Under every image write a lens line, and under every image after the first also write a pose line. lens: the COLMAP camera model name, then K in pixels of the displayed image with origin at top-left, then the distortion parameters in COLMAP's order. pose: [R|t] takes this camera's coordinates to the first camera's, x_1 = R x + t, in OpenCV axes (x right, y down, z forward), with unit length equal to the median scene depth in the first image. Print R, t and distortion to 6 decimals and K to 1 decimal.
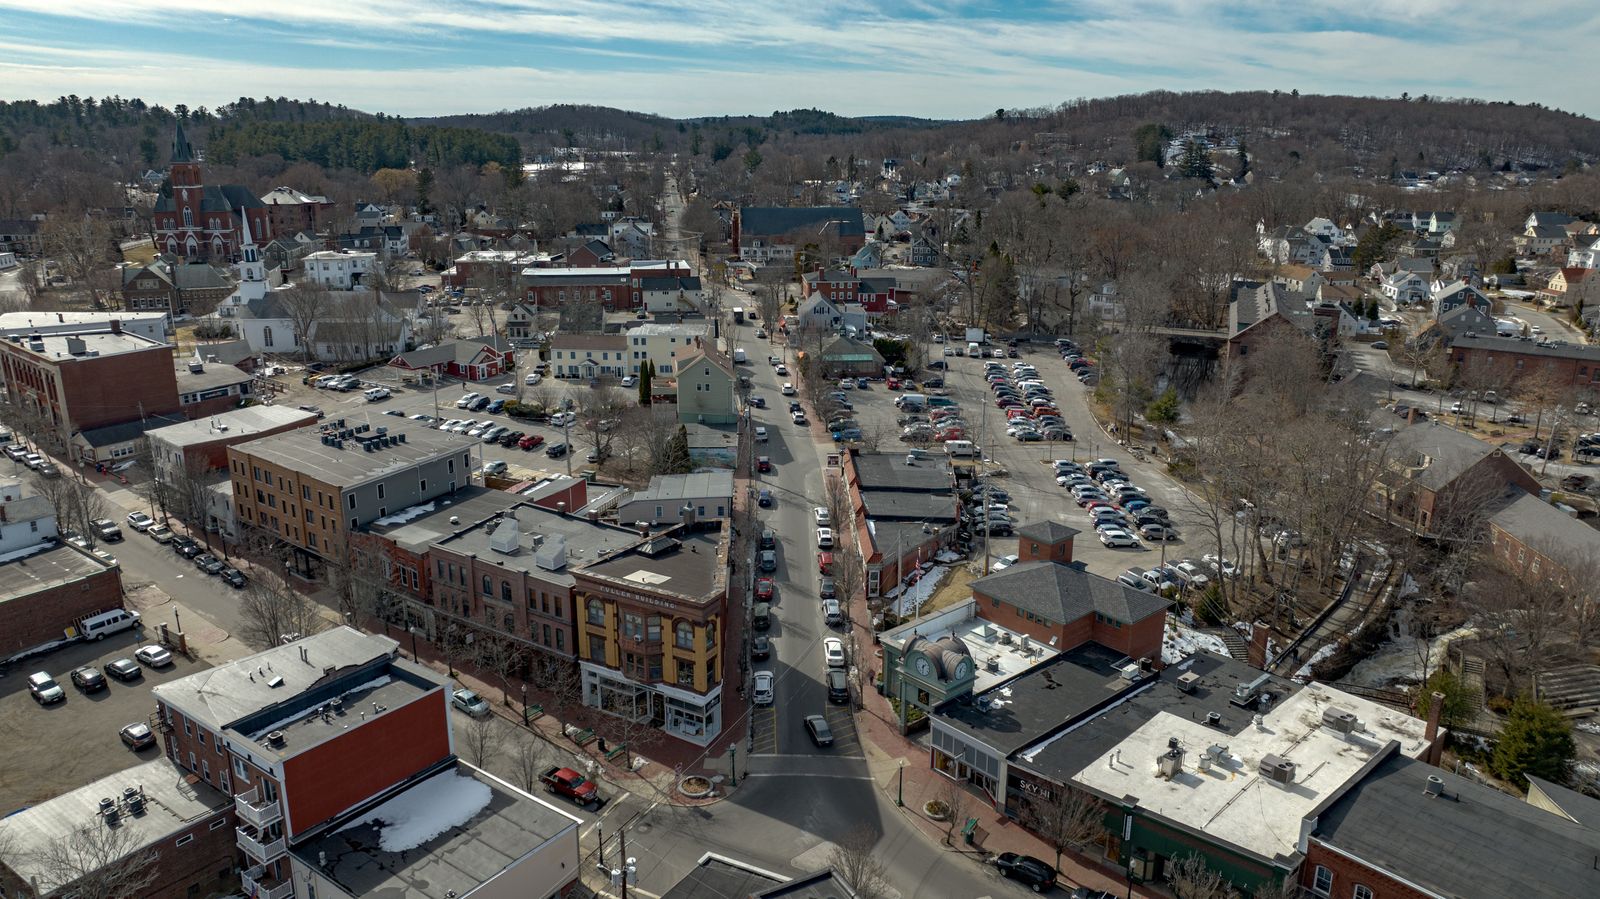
lens RADIAL K [[1128.5, 0, 800.0], [0, 1128.5, 449.5], [0, 0, 1]] dist [-0.016984, -0.002487]
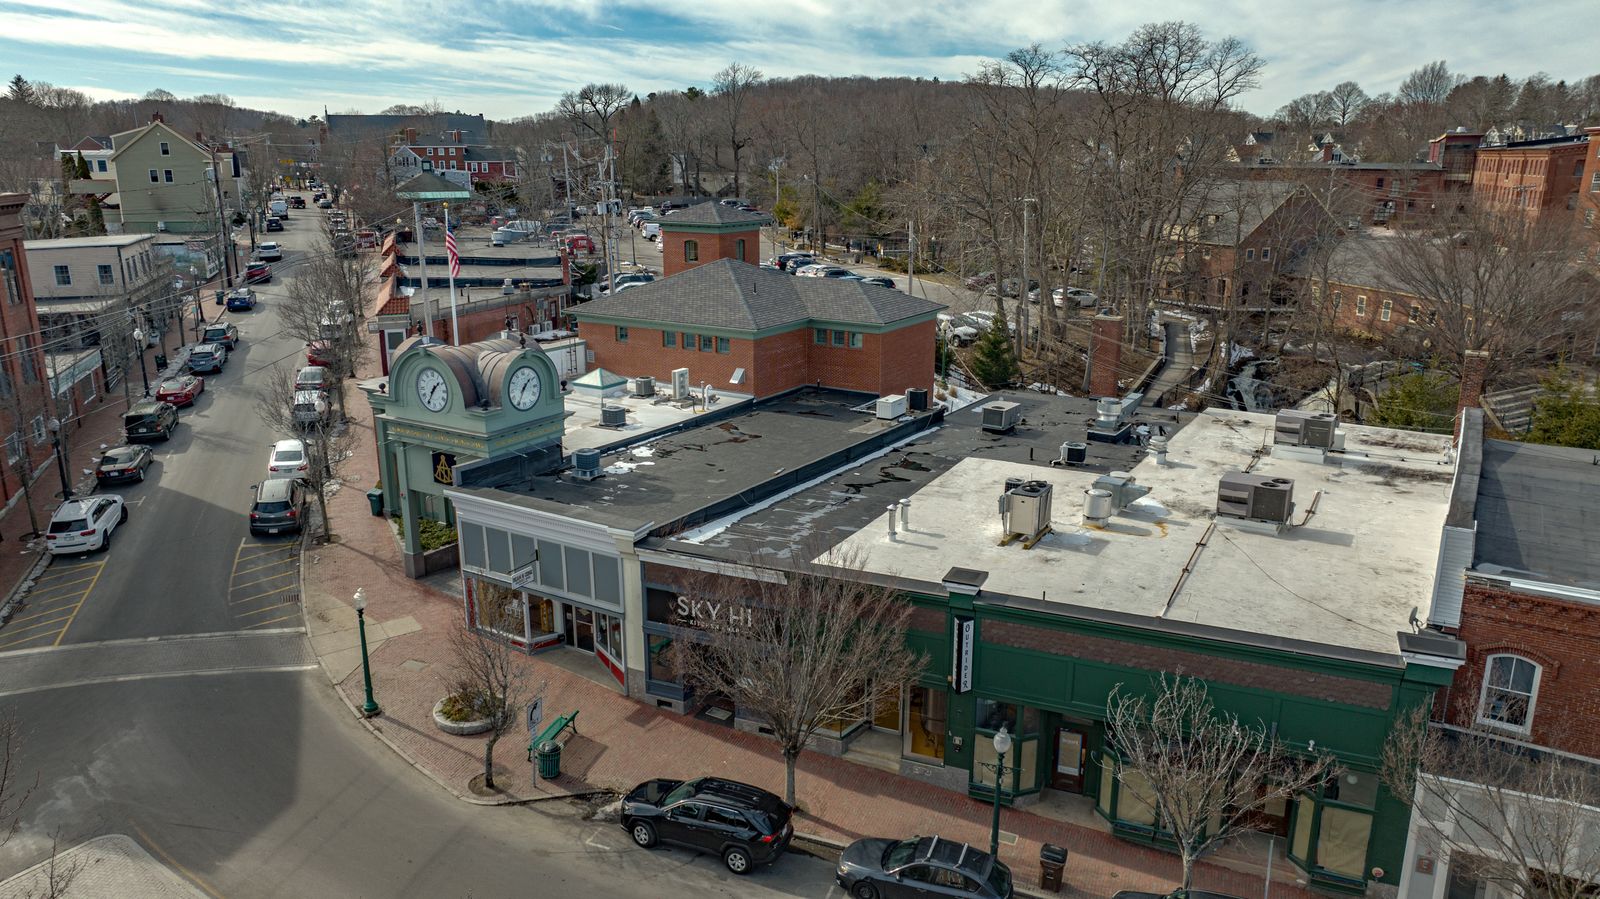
lens RADIAL K [[1128.5, 0, 800.0], [0, 1128.5, 449.5], [0, 0, 1]] dist [-0.016984, -0.002487]
pose [[0.958454, -0.078128, 0.274338, 0.129240], [0.084221, 0.996392, -0.010482, 0.241488], [-0.272529, 0.033151, 0.961576, 0.591707]]
